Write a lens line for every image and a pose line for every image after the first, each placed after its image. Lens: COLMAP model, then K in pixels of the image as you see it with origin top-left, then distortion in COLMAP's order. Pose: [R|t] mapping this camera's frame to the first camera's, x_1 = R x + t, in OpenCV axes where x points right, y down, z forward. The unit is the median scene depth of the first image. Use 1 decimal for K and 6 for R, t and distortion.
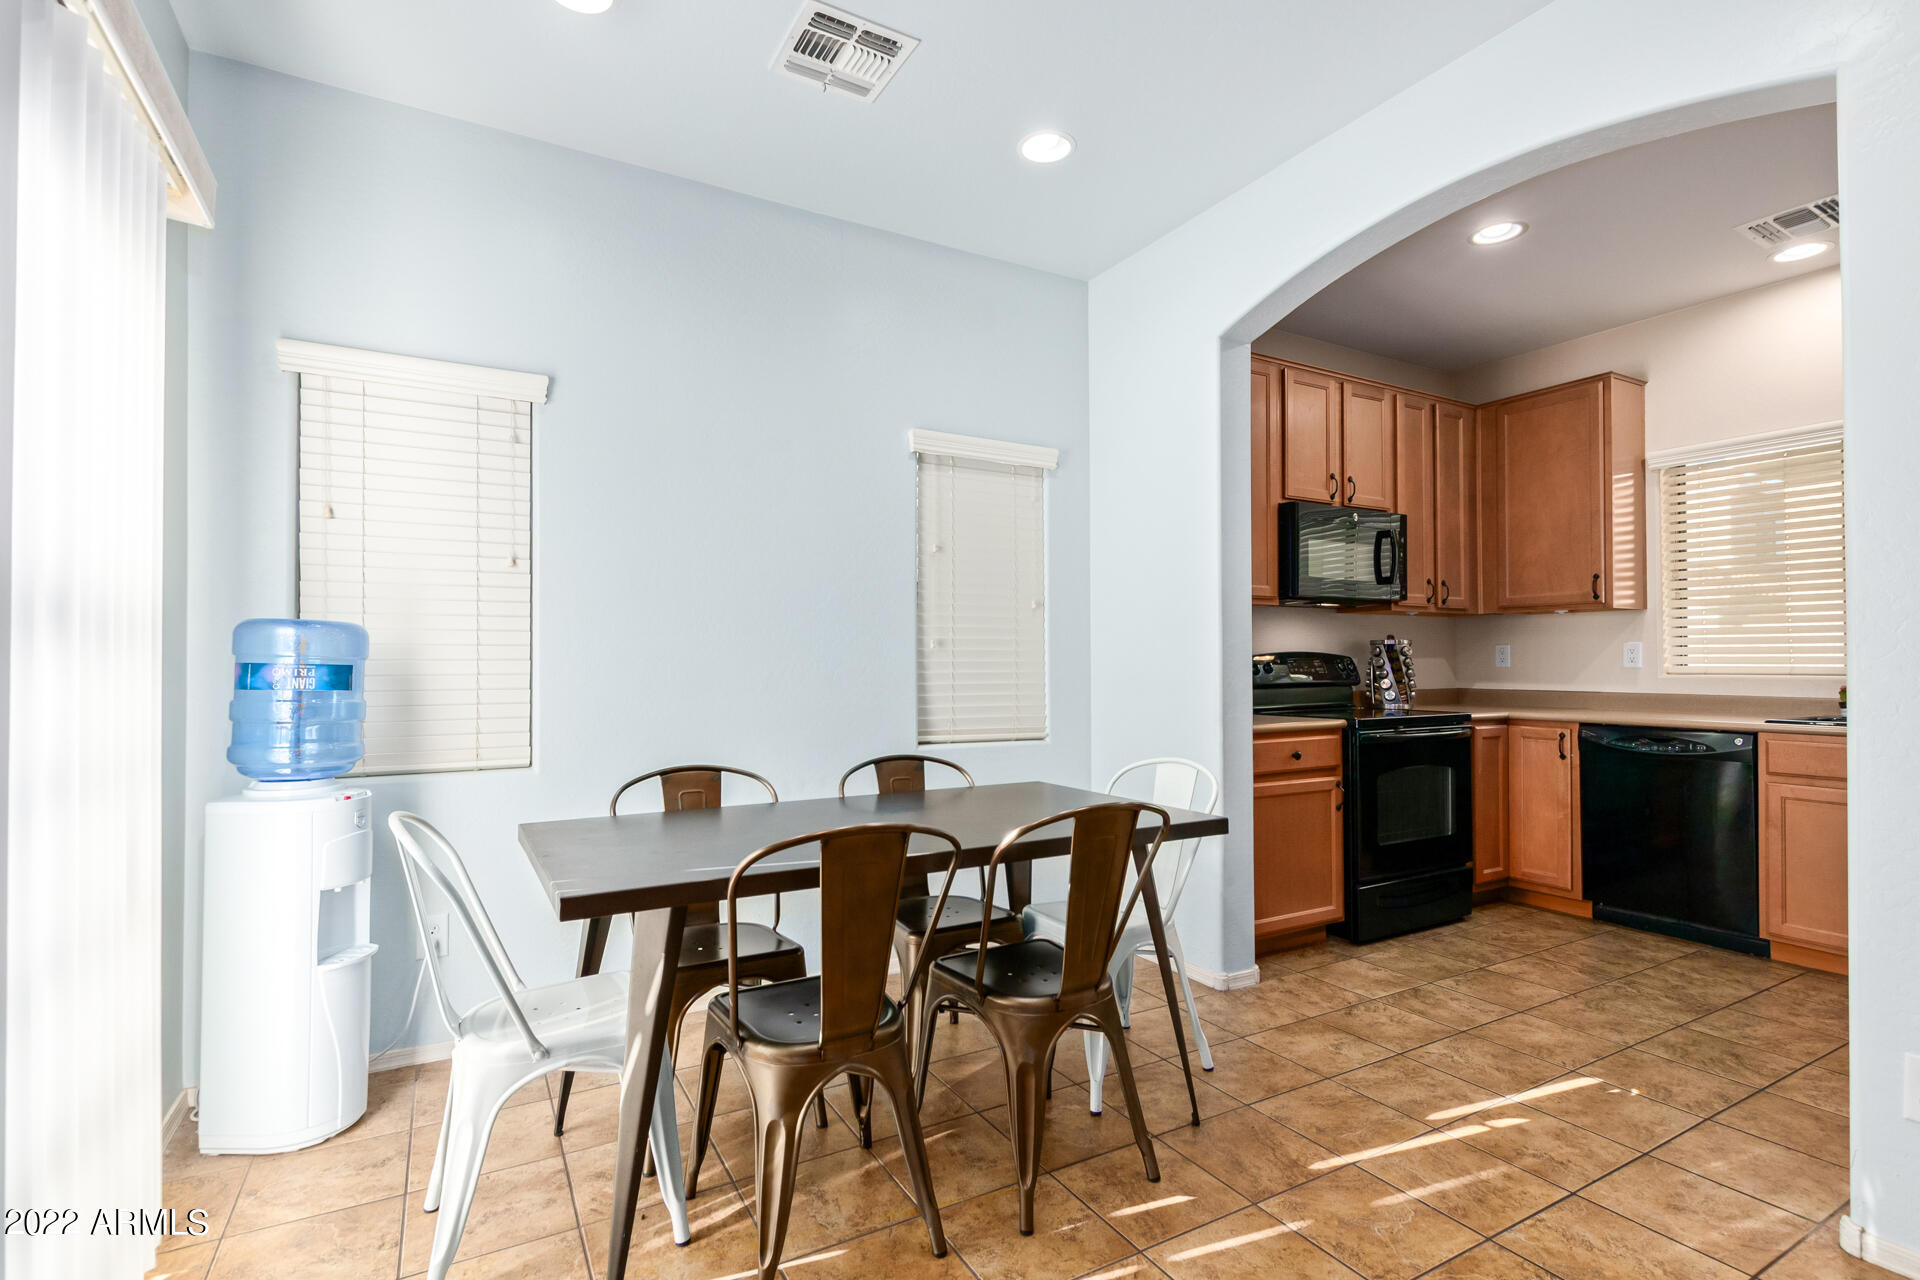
lens RADIAL K [[878.8, 0, 990.5], [0, 878.8, 649.3], [0, 0, 1]] dist [0.011258, -0.004152]
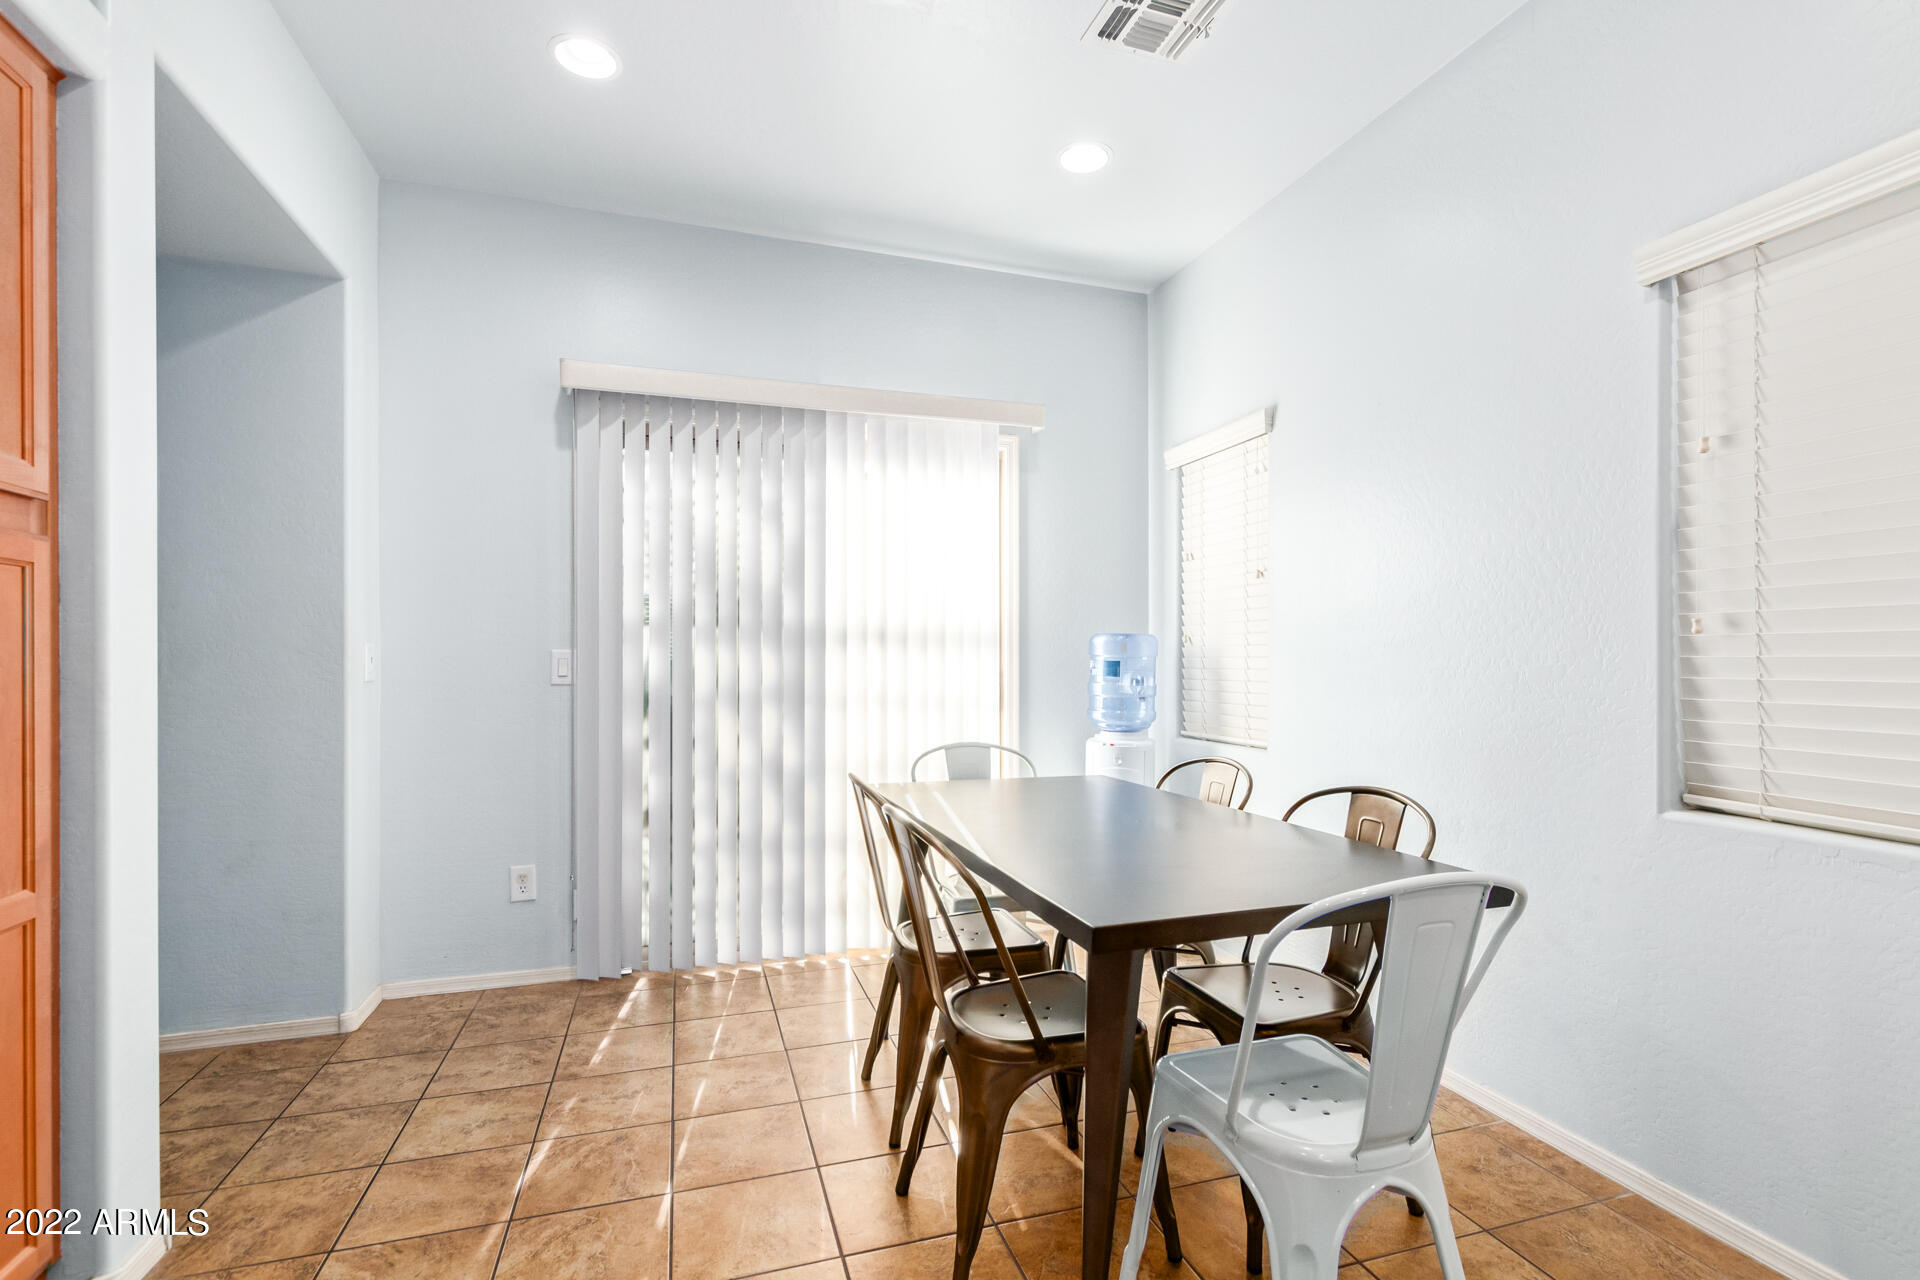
lens RADIAL K [[878.8, 0, 973.3], [0, 878.8, 660.3], [0, 0, 1]] dist [0.011258, -0.004152]
pose [[-0.180690, 0.001039, -0.983540, 0.477229], [0.014948, 0.999887, -0.001690, 0.008719], [0.983427, -0.015008, -0.180685, 0.574426]]
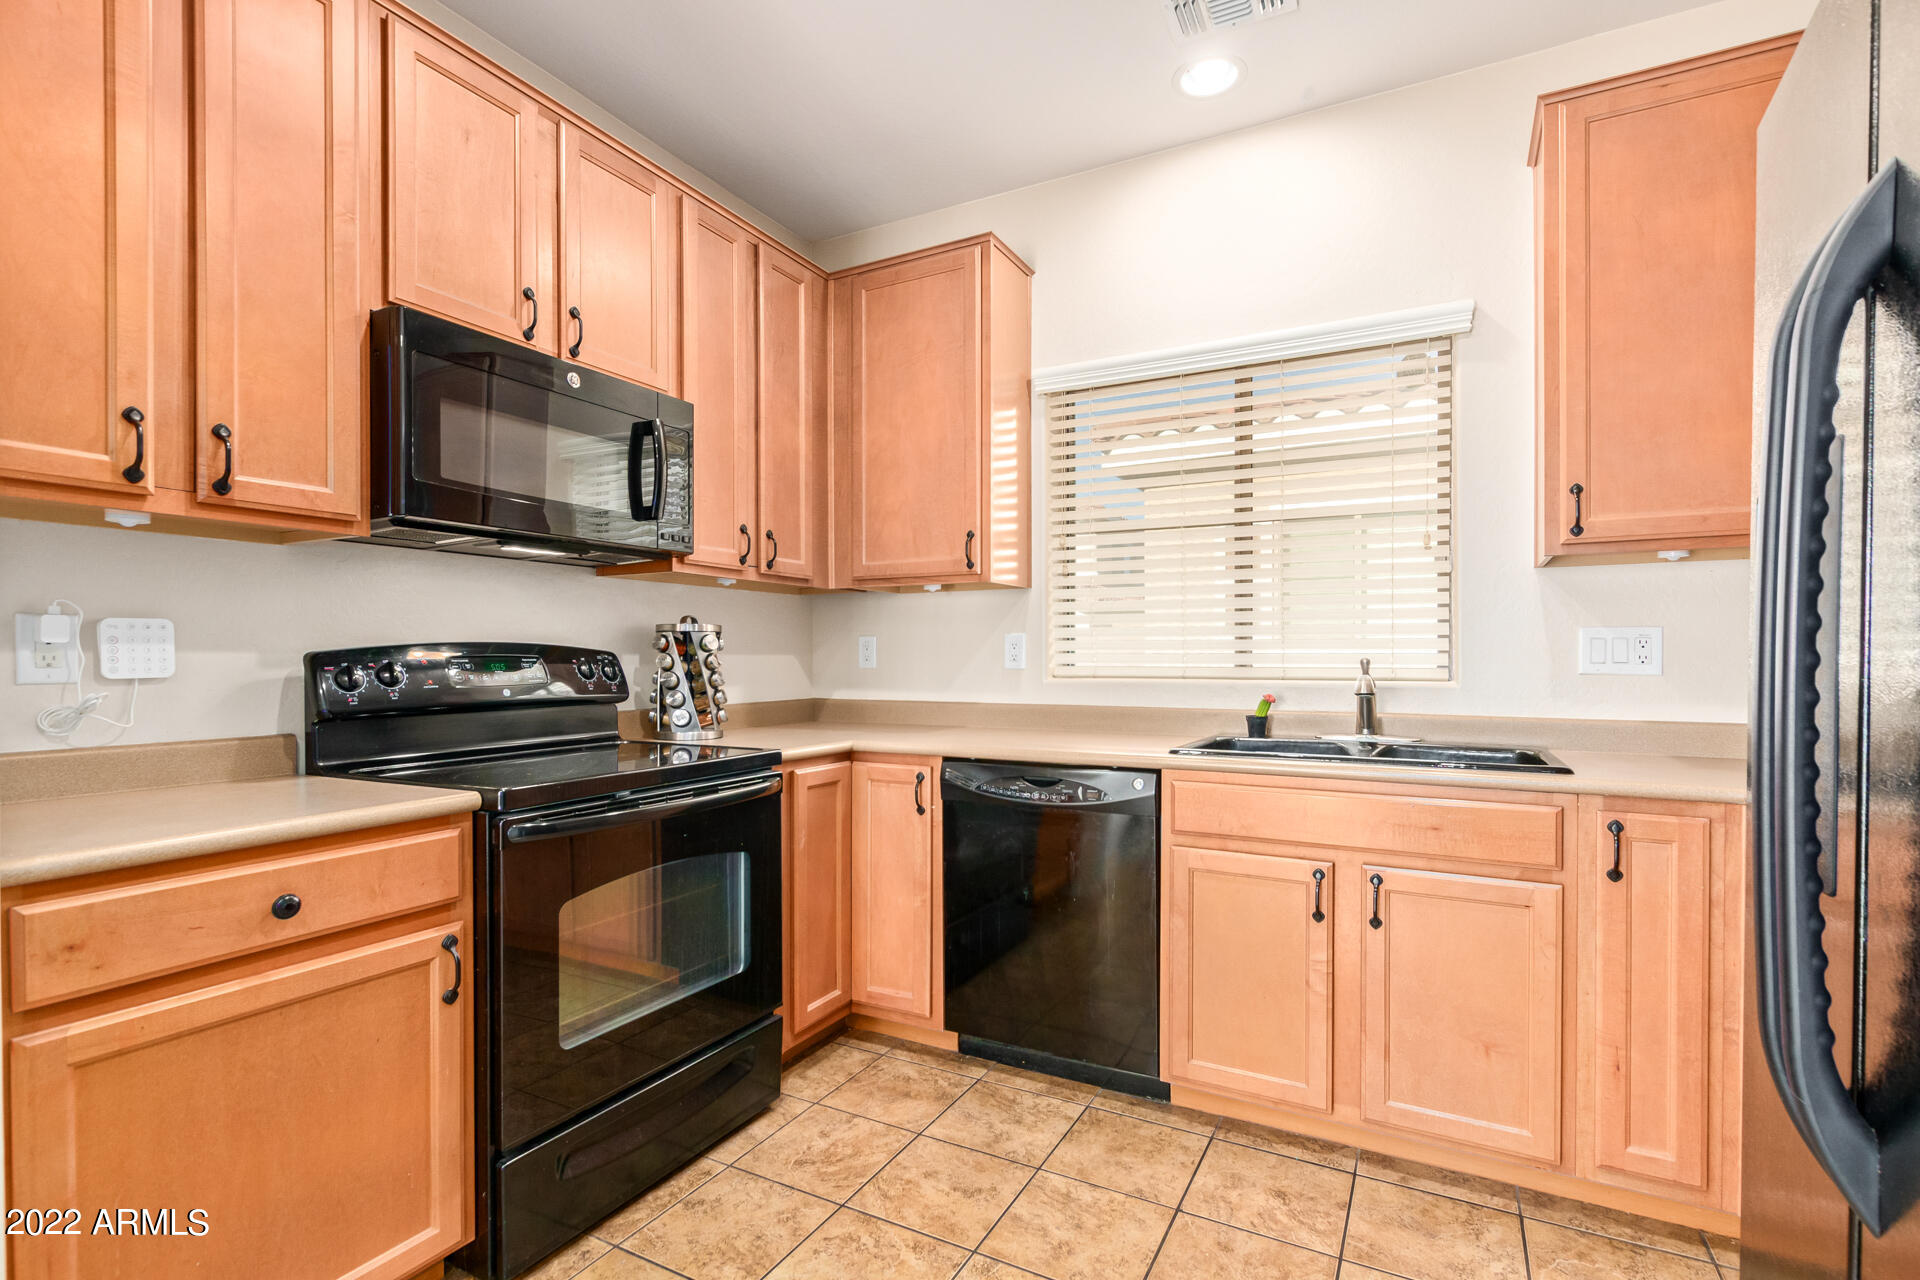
lens RADIAL K [[878.8, 0, 945.4], [0, 878.8, 659.0], [0, 0, 1]] dist [0.011258, -0.004152]
pose [[0.861847, 0.000453, 0.507168, 0.343485], [-0.008537, 0.999871, 0.013613, 0.003871], [-0.507096, -0.016062, 0.861740, 0.447953]]
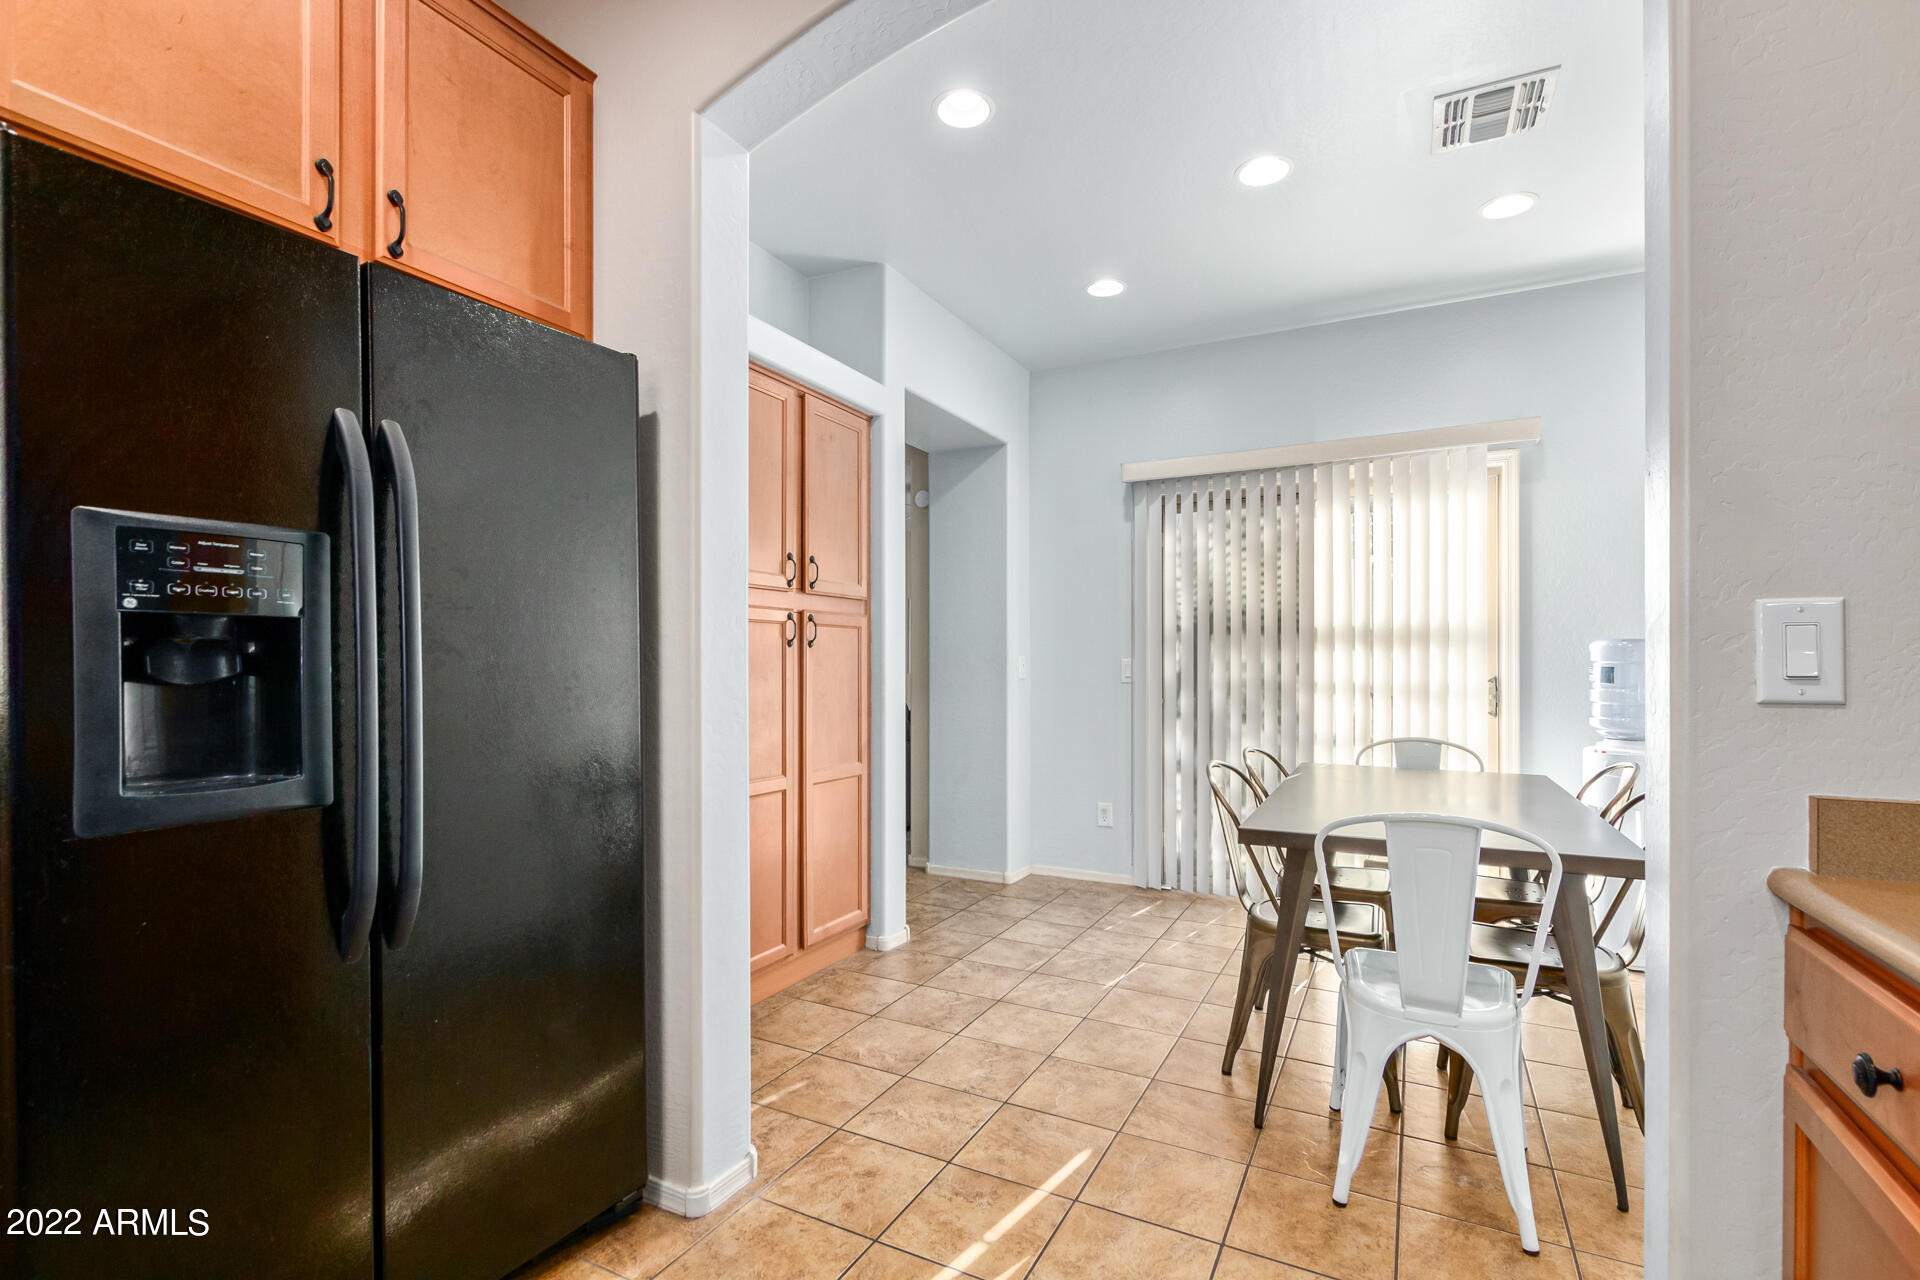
lens RADIAL K [[878.8, 0, 967.3], [0, 878.8, 658.9], [0, 0, 1]] dist [0.011258, -0.004152]
pose [[-0.826307, -0.002228, -0.563216, 0.592789], [0.010032, 0.999775, -0.018672, 0.011428], [0.563131, -0.021079, -0.826099, 0.907376]]
